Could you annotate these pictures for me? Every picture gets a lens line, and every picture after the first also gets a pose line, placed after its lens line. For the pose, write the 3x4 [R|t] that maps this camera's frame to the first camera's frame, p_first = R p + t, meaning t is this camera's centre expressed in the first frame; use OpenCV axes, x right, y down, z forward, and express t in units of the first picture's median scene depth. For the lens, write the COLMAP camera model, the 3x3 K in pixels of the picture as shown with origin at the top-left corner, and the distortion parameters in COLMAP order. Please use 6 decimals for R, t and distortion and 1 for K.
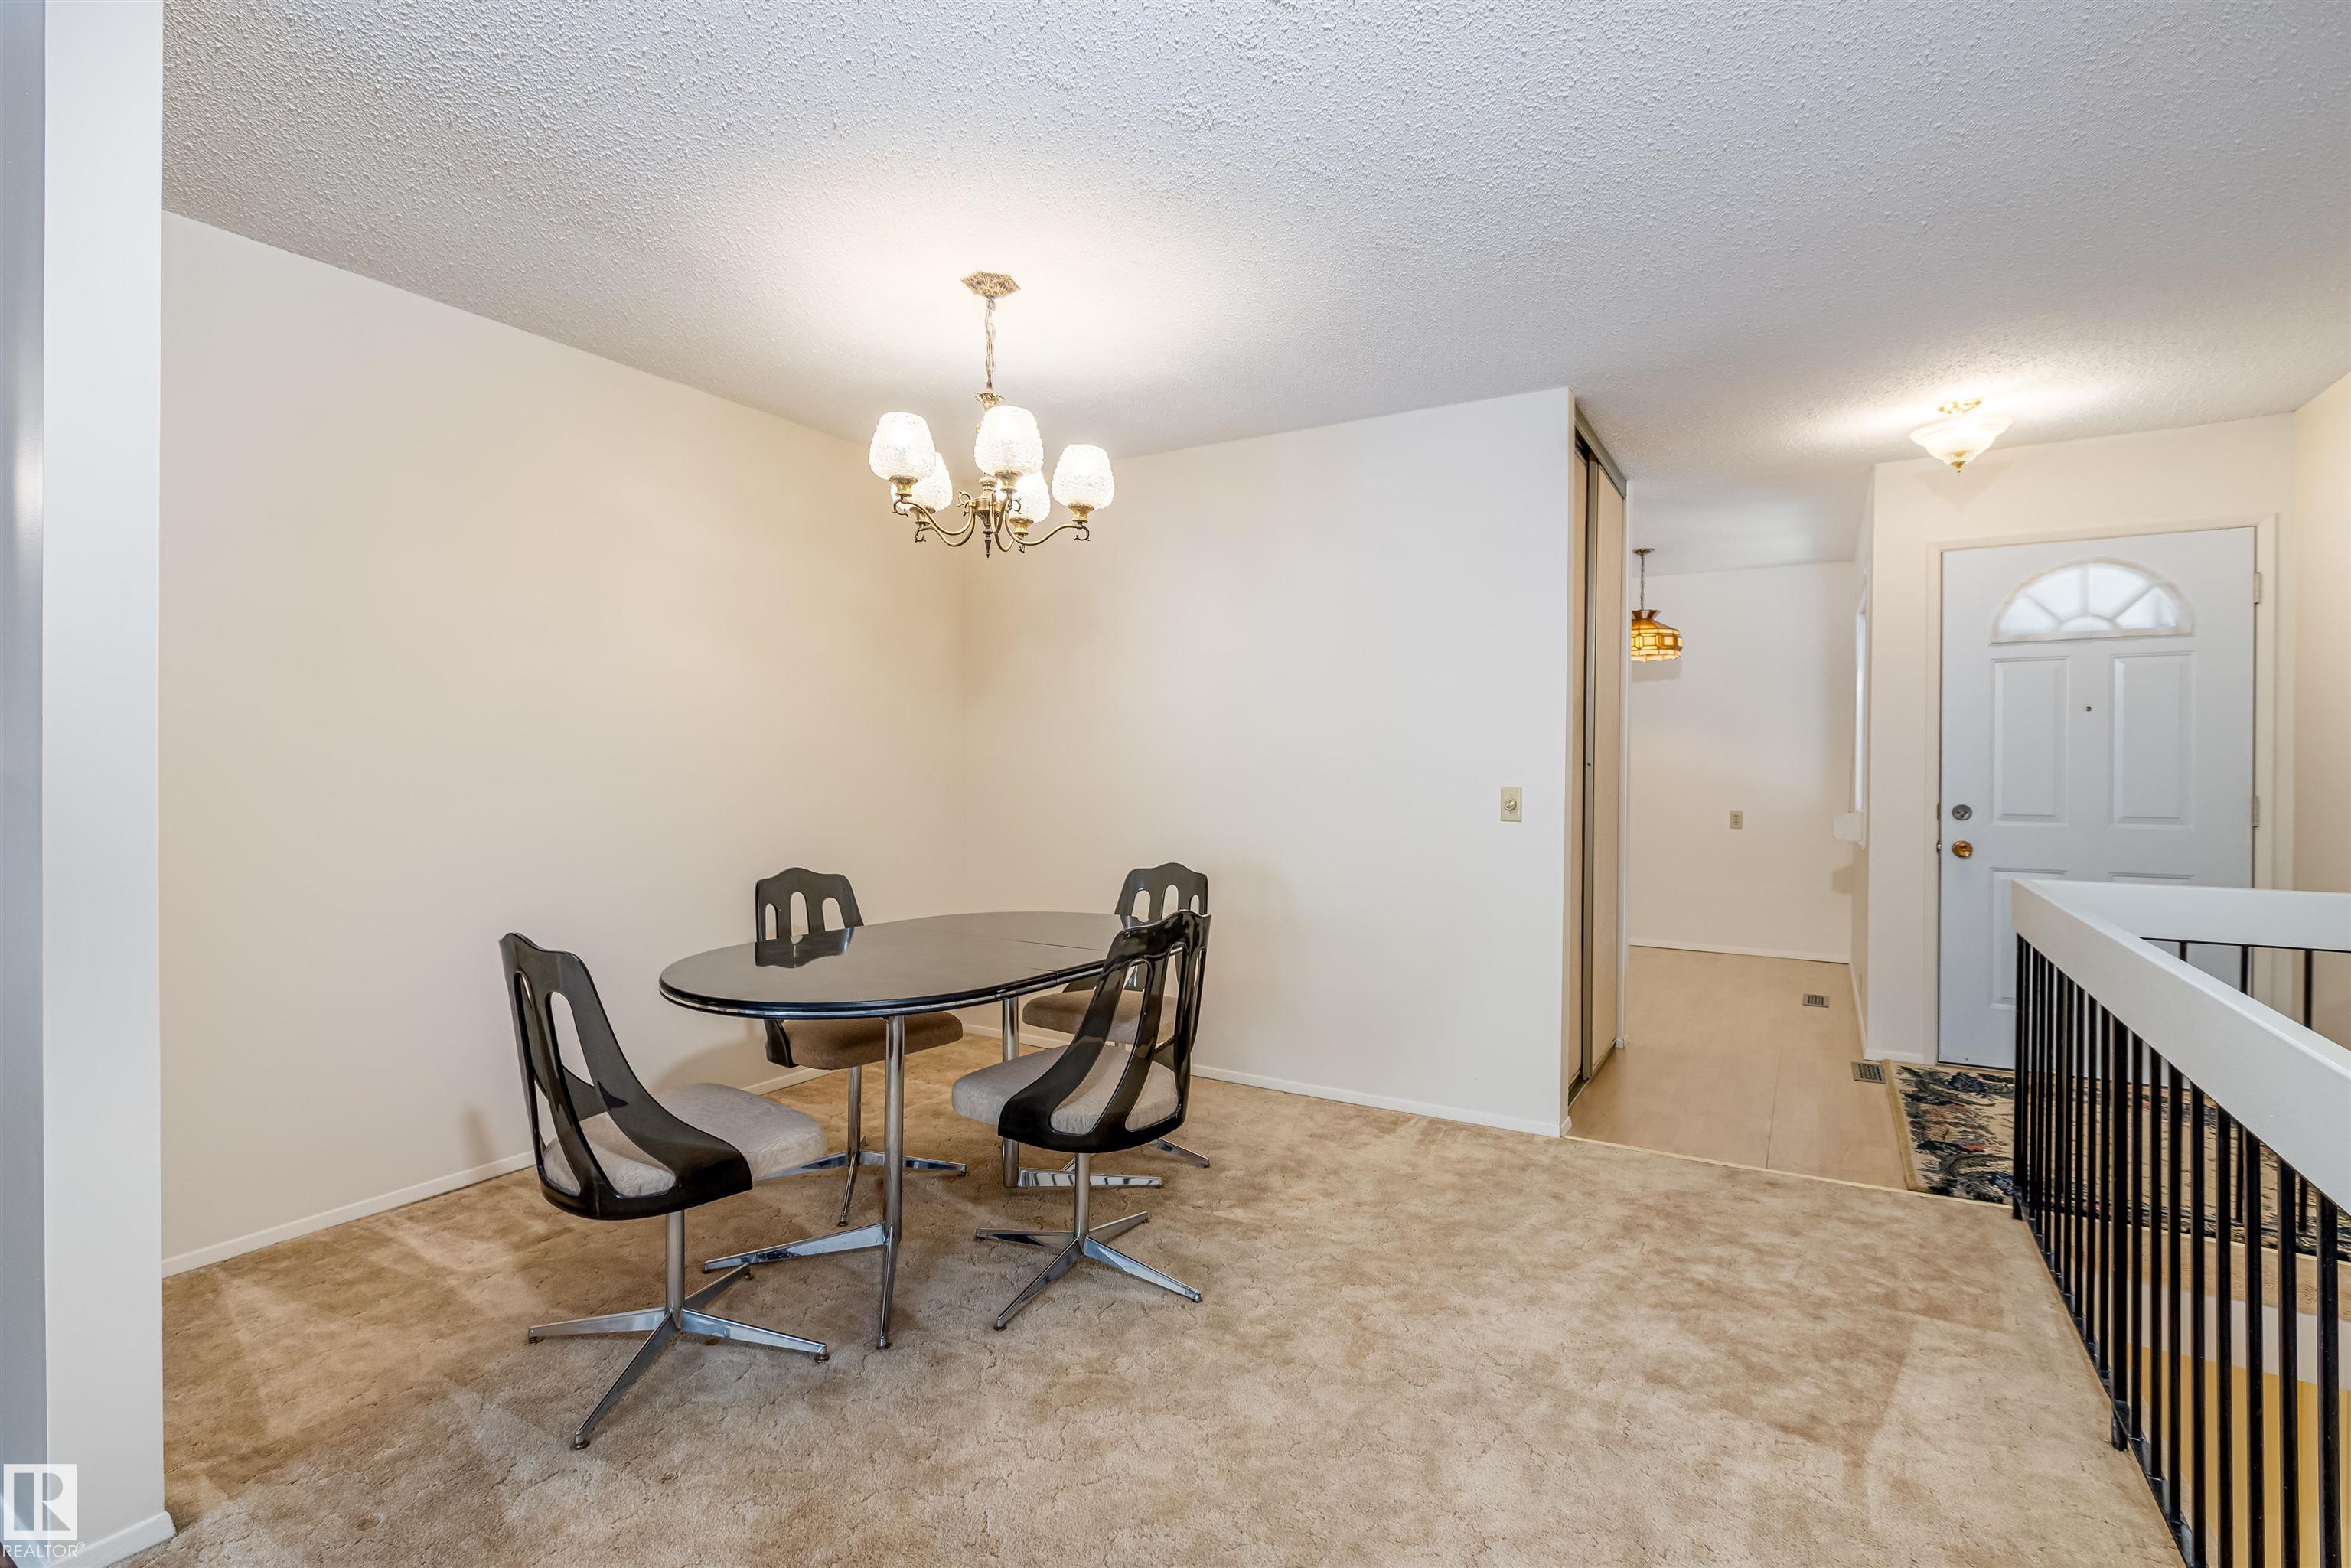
lens RADIAL K [[1039.1, 0, 1221.5], [0, 1039.1, 767.8], [0, 0, 1]] dist [0.000428, -0.000753]
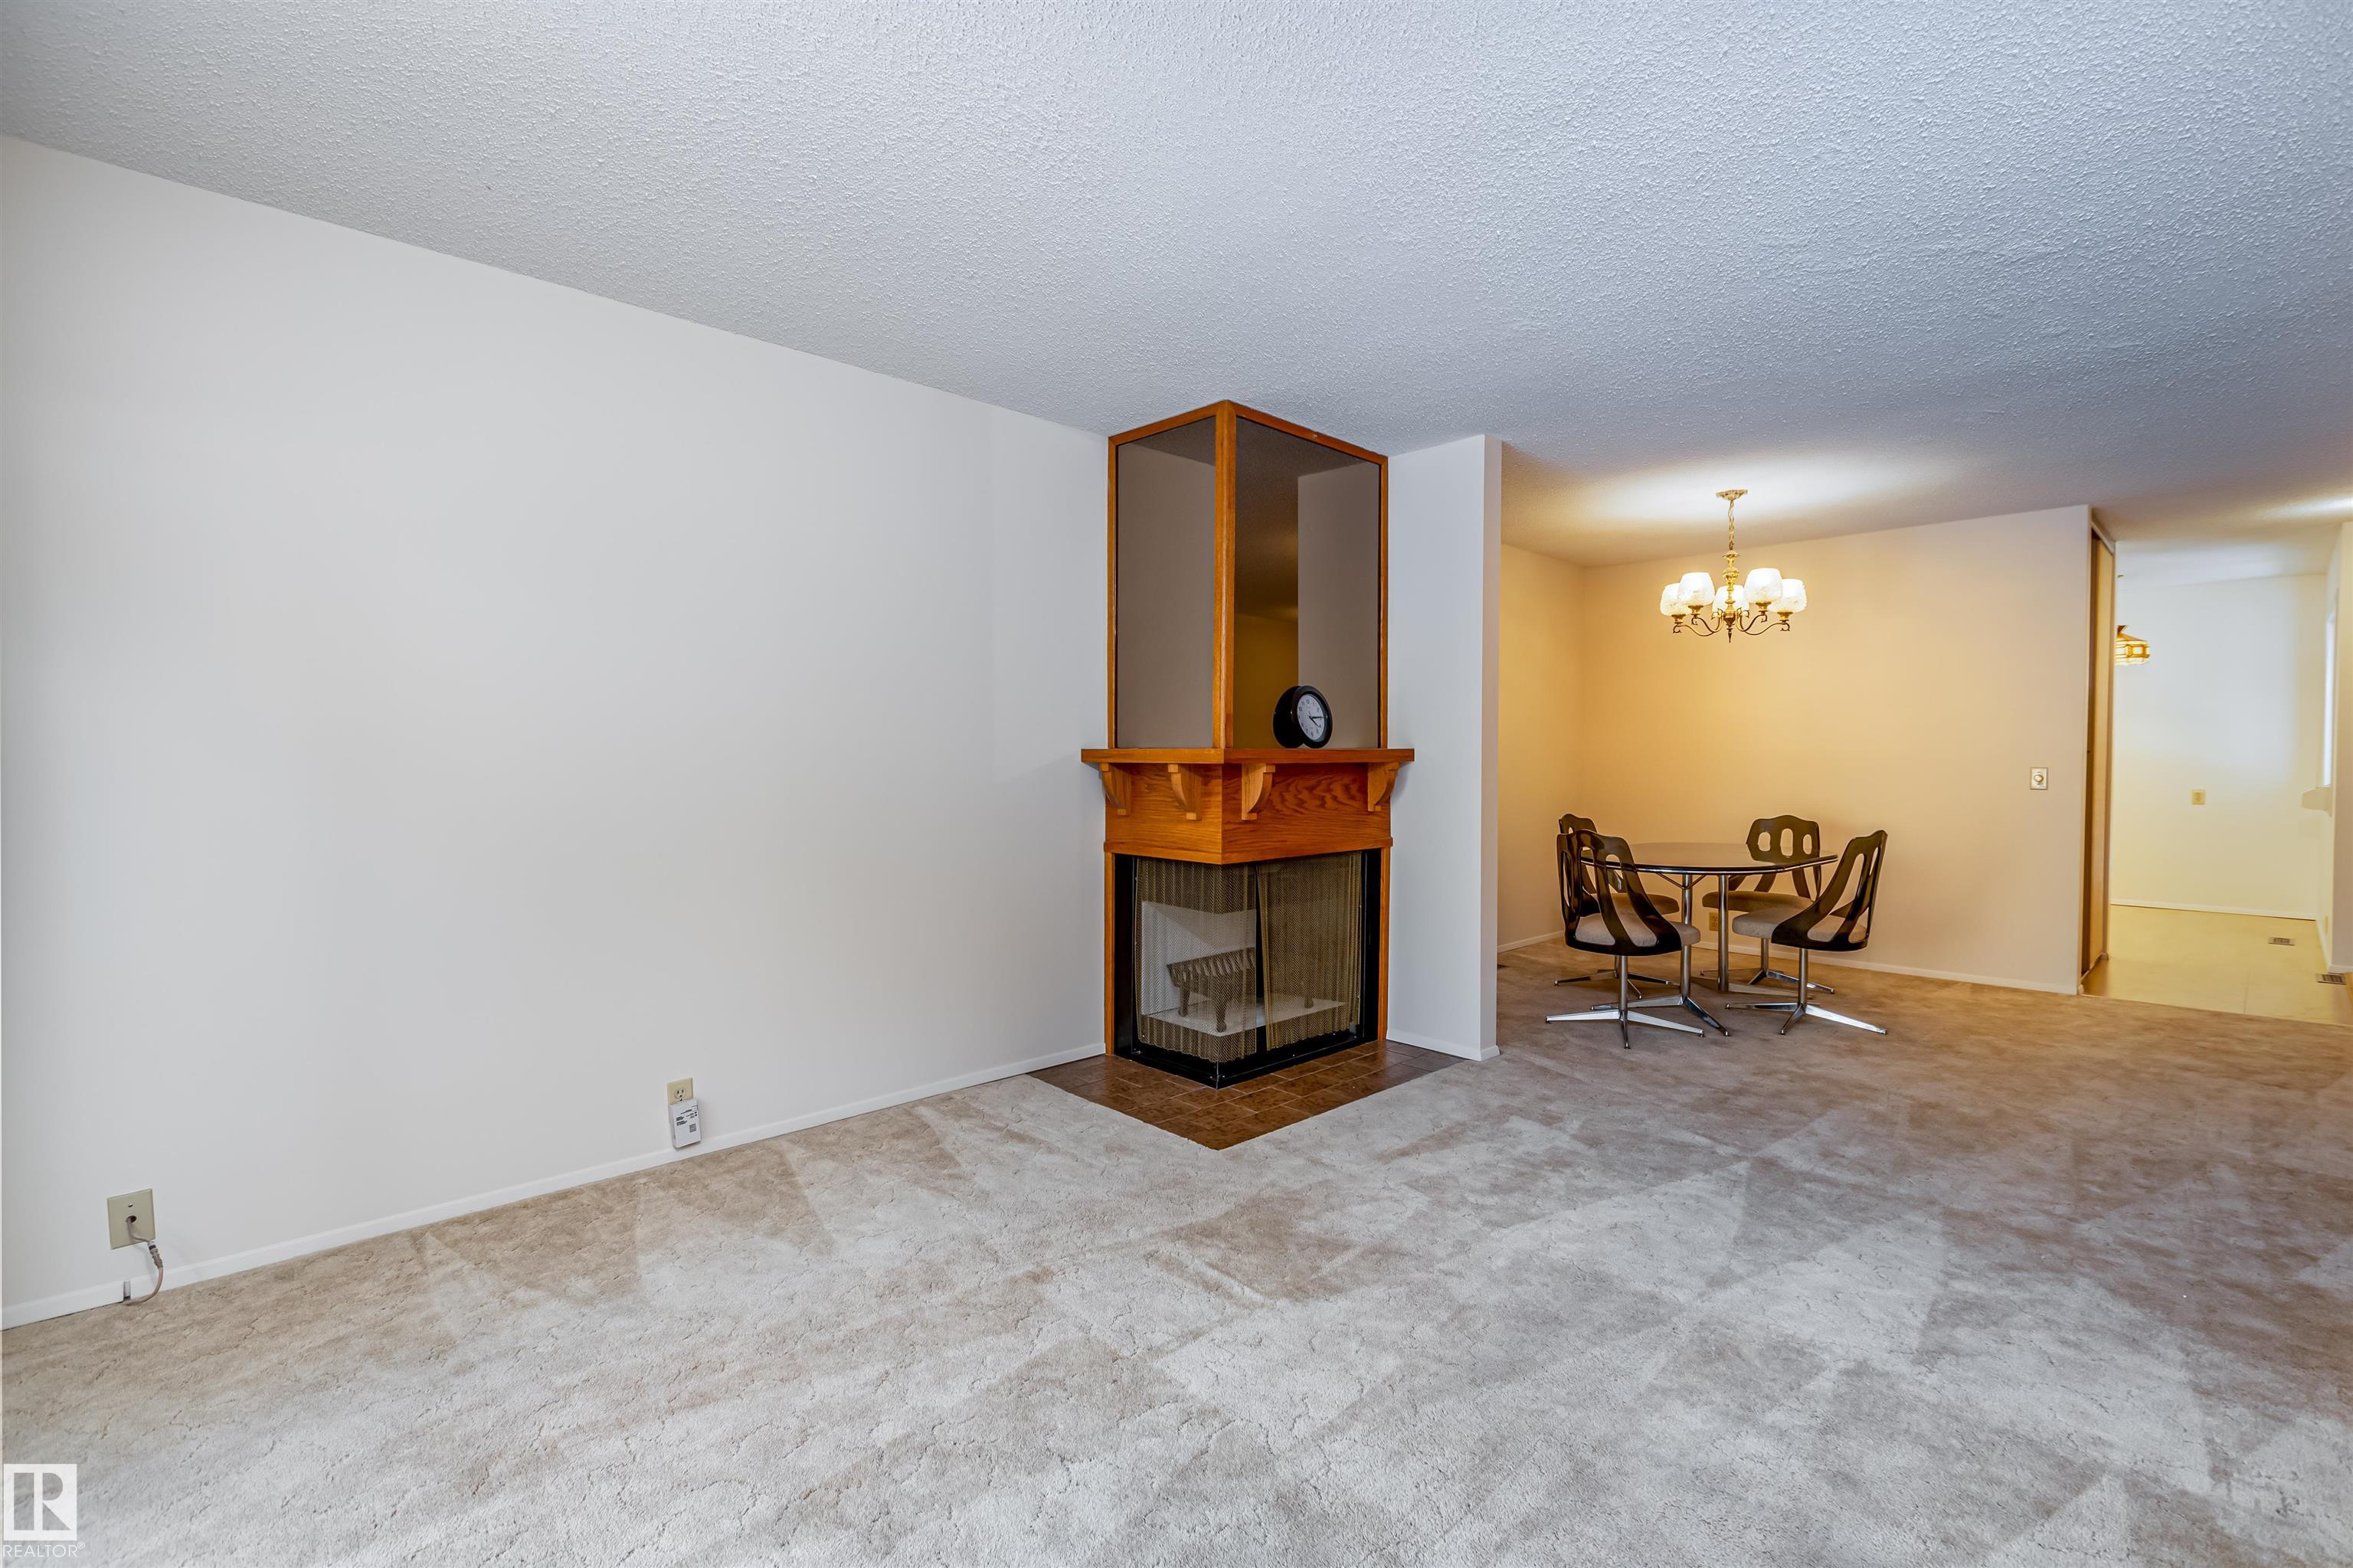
lens RADIAL K [[1040.1, 0, 1222.5], [0, 1040.1, 767.8], [0, 0, 1]] dist [0.000428, -0.000753]
pose [[0.962539, 0.001198, -0.271140, -0.456043], [0.003213, 0.999870, 0.015822, -0.009656], [0.271123, -0.016101, 0.962410, -0.788545]]
